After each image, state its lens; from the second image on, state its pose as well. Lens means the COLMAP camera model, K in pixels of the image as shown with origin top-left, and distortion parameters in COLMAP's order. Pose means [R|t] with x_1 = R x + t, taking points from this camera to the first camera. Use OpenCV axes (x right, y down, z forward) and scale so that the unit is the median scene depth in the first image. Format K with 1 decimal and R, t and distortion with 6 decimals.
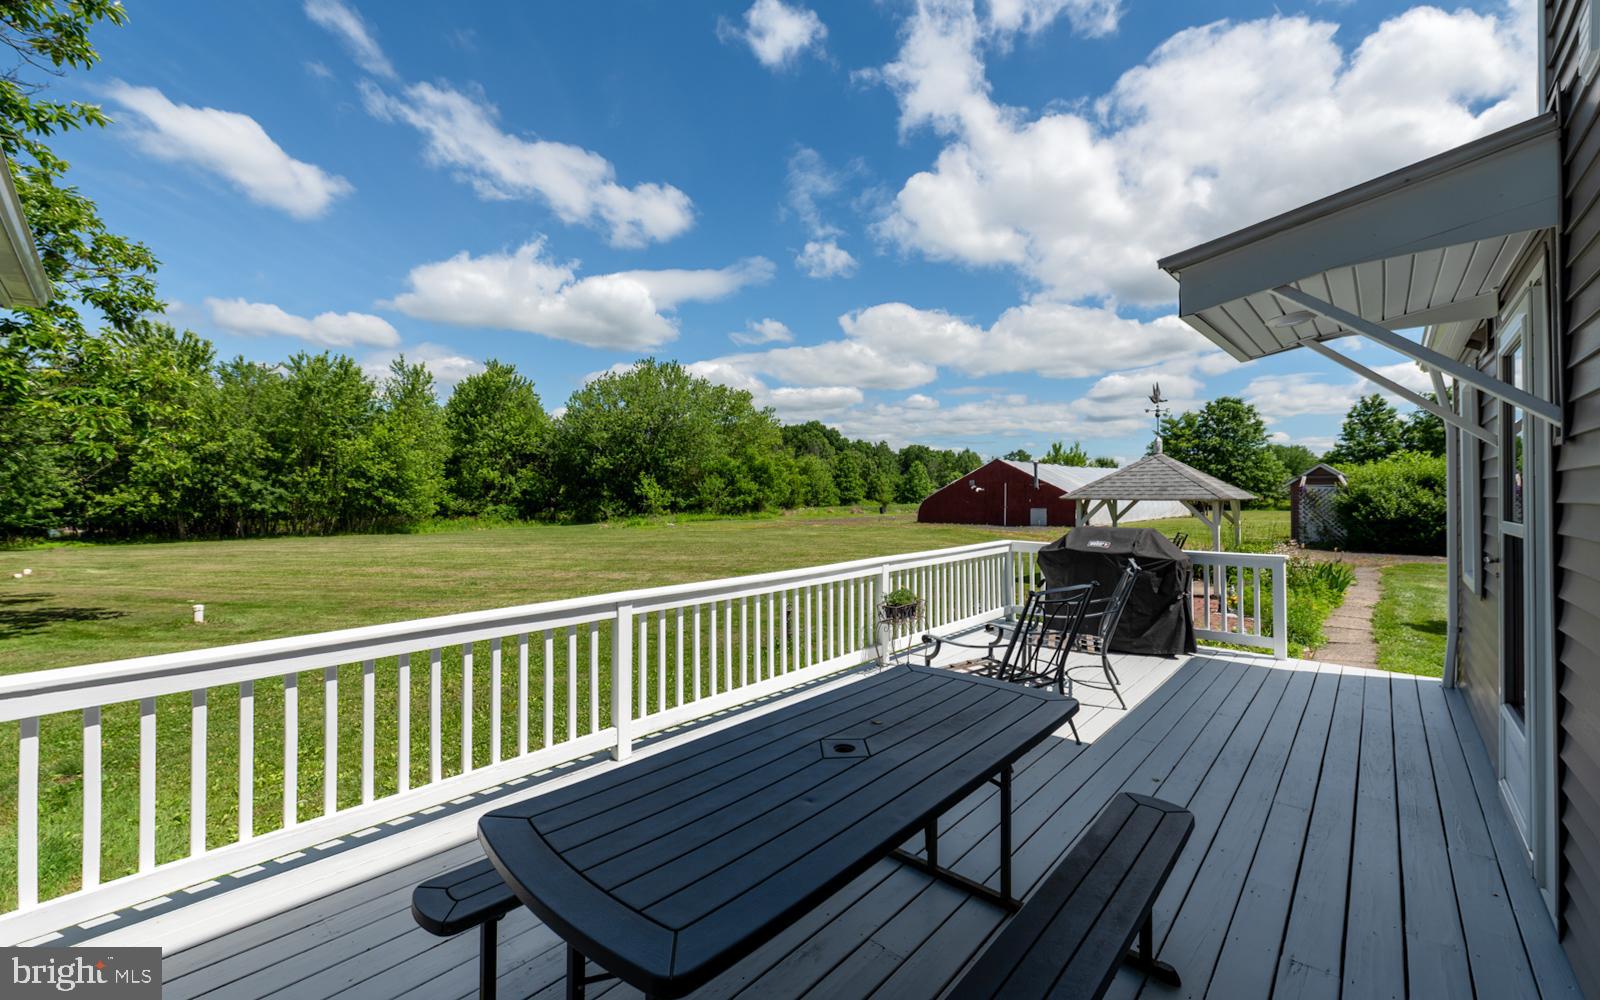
lens RADIAL K [[627.6, 0, 807.3], [0, 627.6, 497.4], [0, 0, 1]] dist [-0.002495, -0.001027]
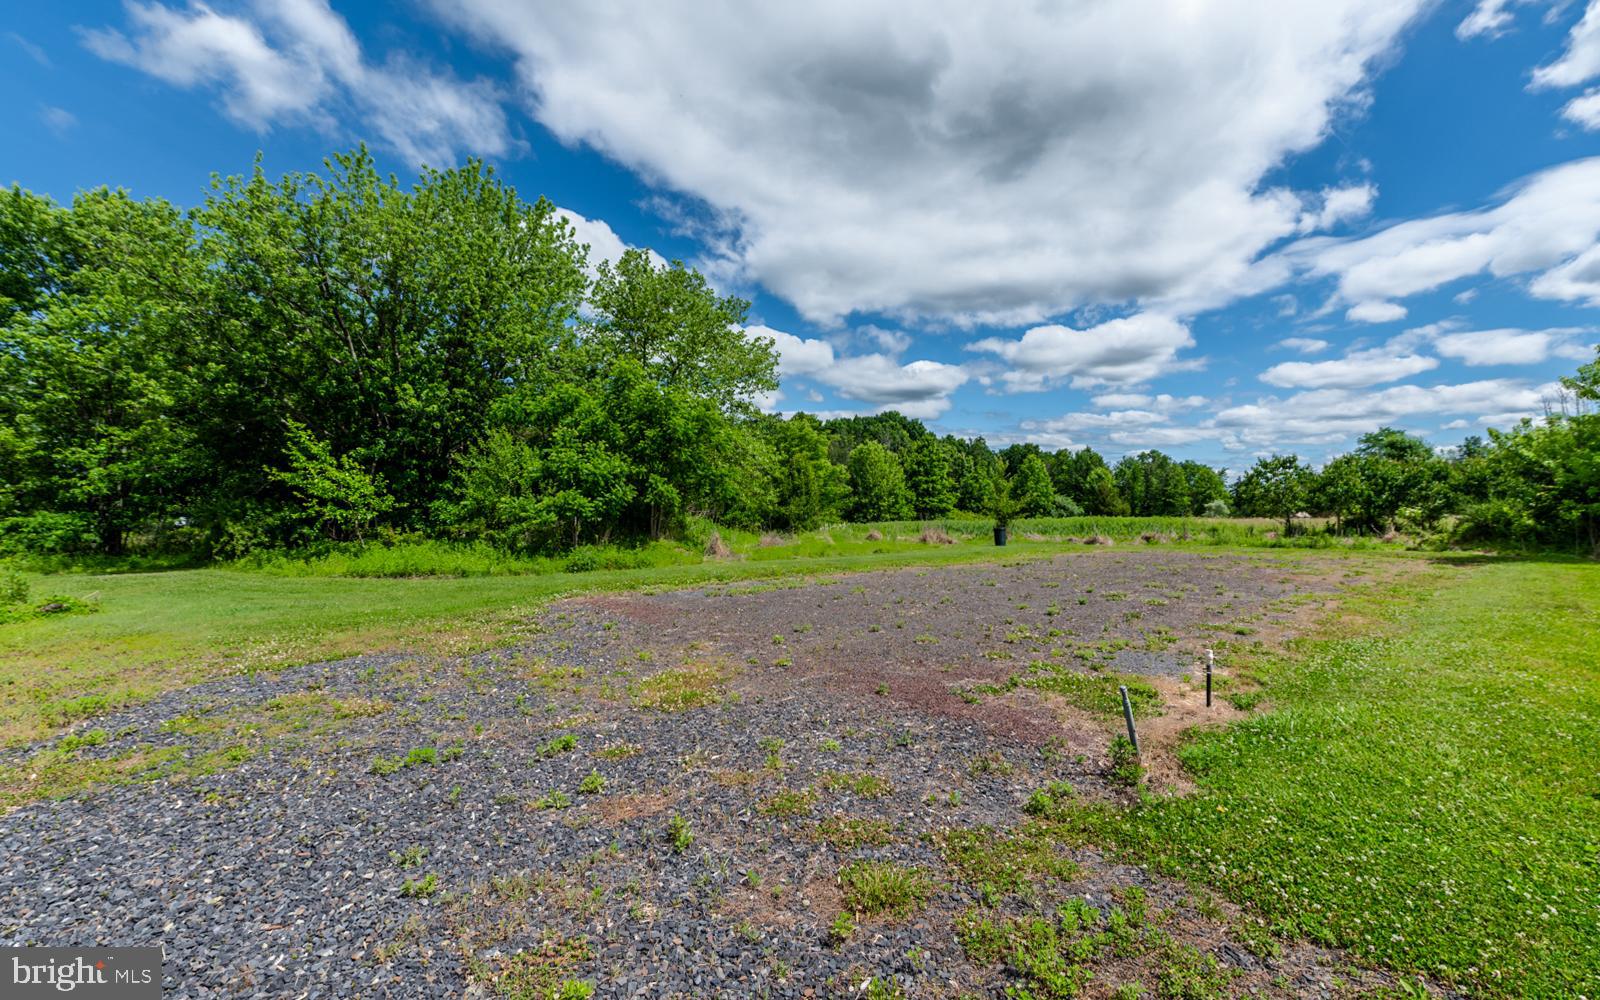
lens RADIAL K [[627.6, 0, 804.9], [0, 627.6, 493.8], [0, 0, 1]] dist [-0.002495, -0.001027]
pose [[0.989448, 0.006179, -0.144754, 0.061490], [-0.009173, 0.999757, -0.020022, 0.002964], [0.144595, 0.021139, 0.989265, 0.674192]]
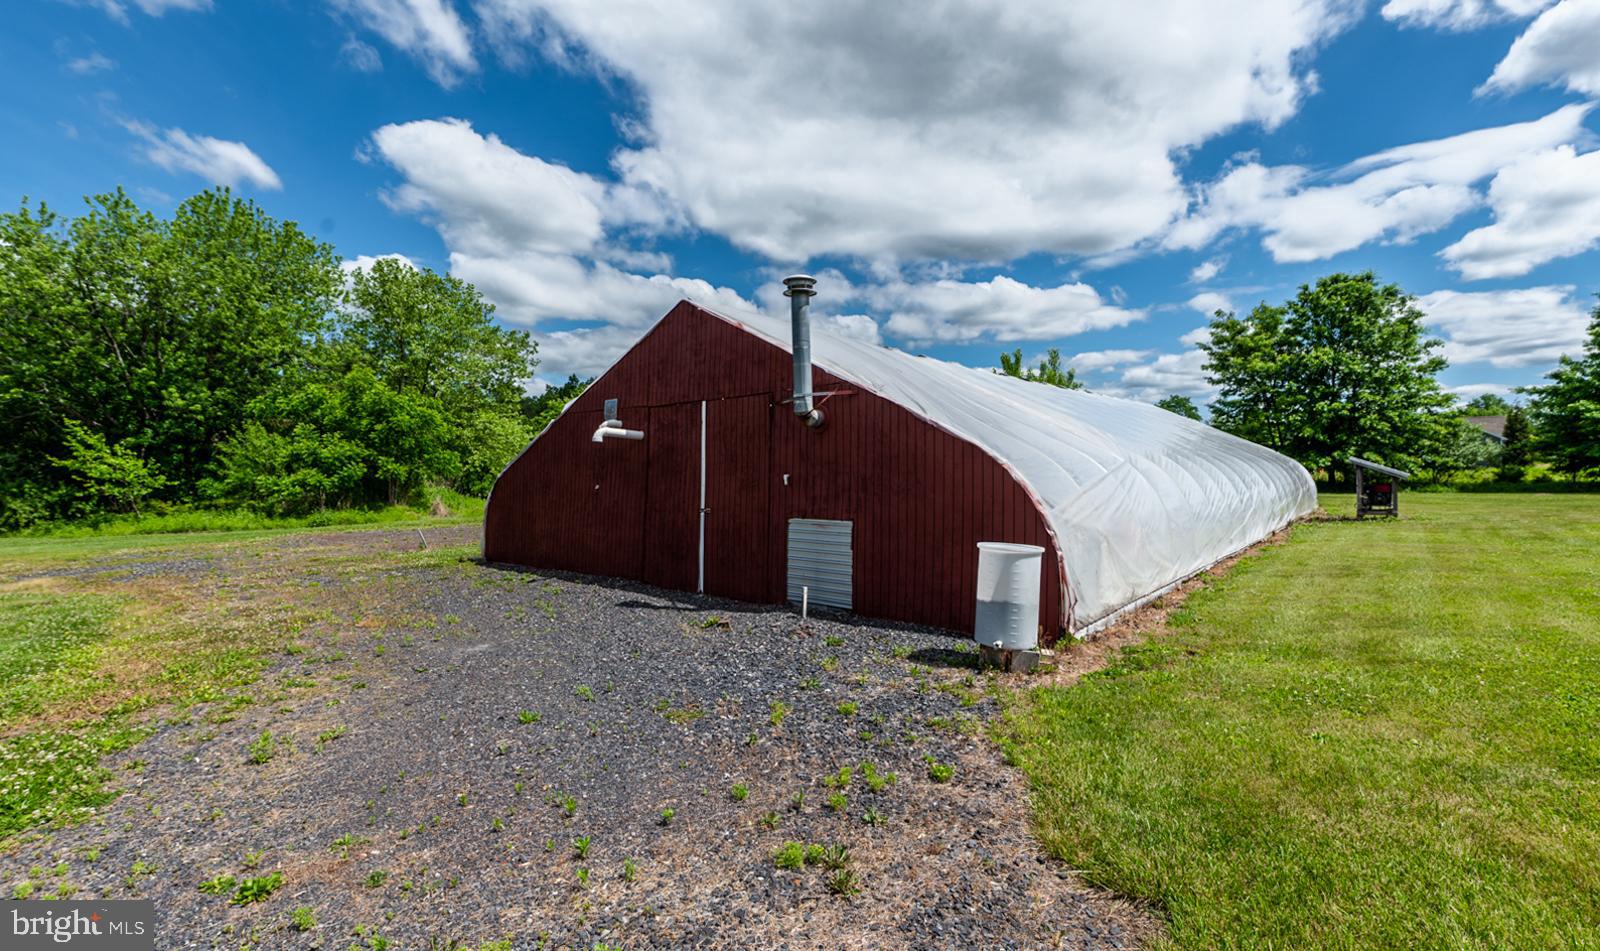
lens RADIAL K [[699.0, 0, 796.9], [0, 699.0, 483.1], [0, 0, 1]] dist [-0.003162, 0.001266]
pose [[0.999298, -0.010781, 0.035880, 0.214008], [0.010269, 0.999844, 0.014405, 0.001724], [-0.036030, -0.014027, 0.999252, 0.476410]]
